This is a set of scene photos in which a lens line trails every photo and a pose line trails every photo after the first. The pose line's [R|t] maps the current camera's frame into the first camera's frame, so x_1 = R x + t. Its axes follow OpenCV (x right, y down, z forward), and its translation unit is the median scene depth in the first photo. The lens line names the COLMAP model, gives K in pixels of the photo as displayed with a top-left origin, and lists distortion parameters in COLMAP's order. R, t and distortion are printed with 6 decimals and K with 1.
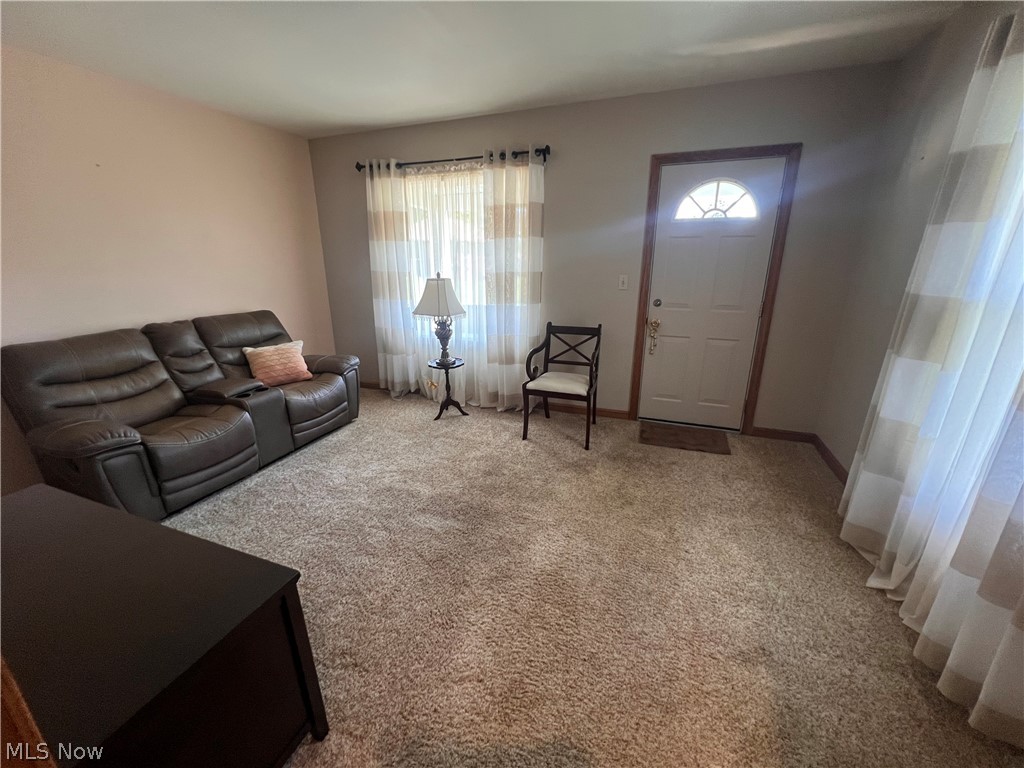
lens RADIAL K [[409.4, 0, 507.0], [0, 409.4, 383.7], [0, 0, 1]] dist [-0.001927, -0.000103]
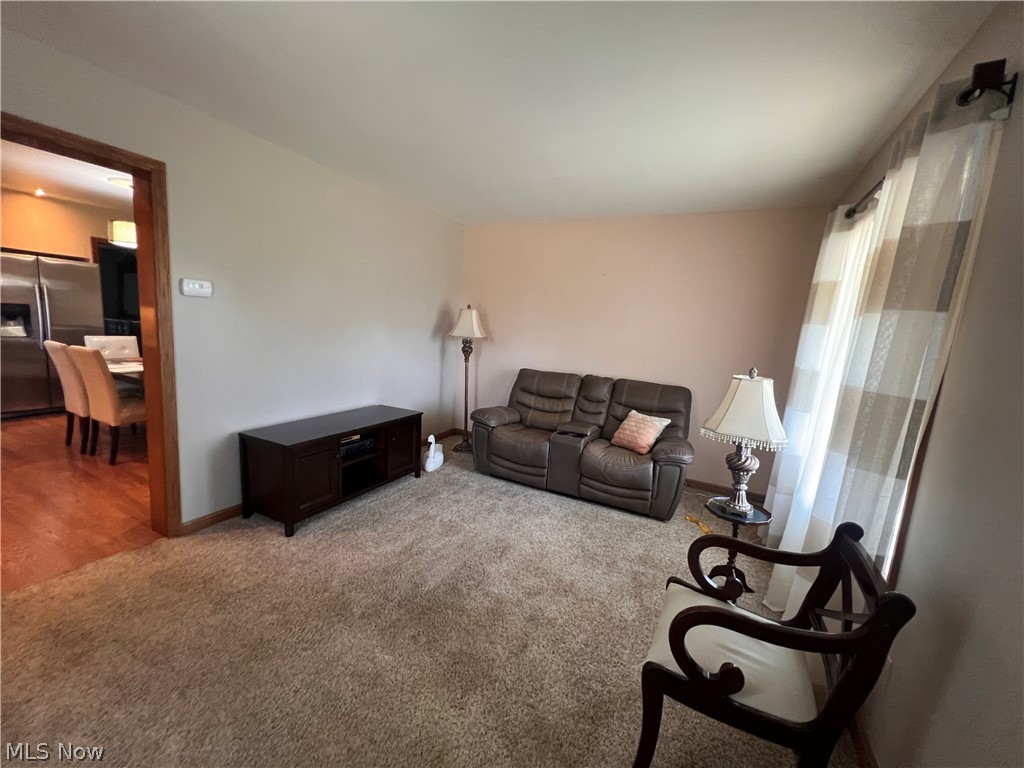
lens RADIAL K [[409.4, 0, 507.0], [0, 409.4, 383.7], [0, 0, 1]] dist [-0.001927, -0.000103]
pose [[-0.114937, 0.143860, -0.982901, 0.603692], [-0.365141, 0.914071, 0.176484, -0.270318], [0.923830, 0.379182, -0.052532, 0.827998]]
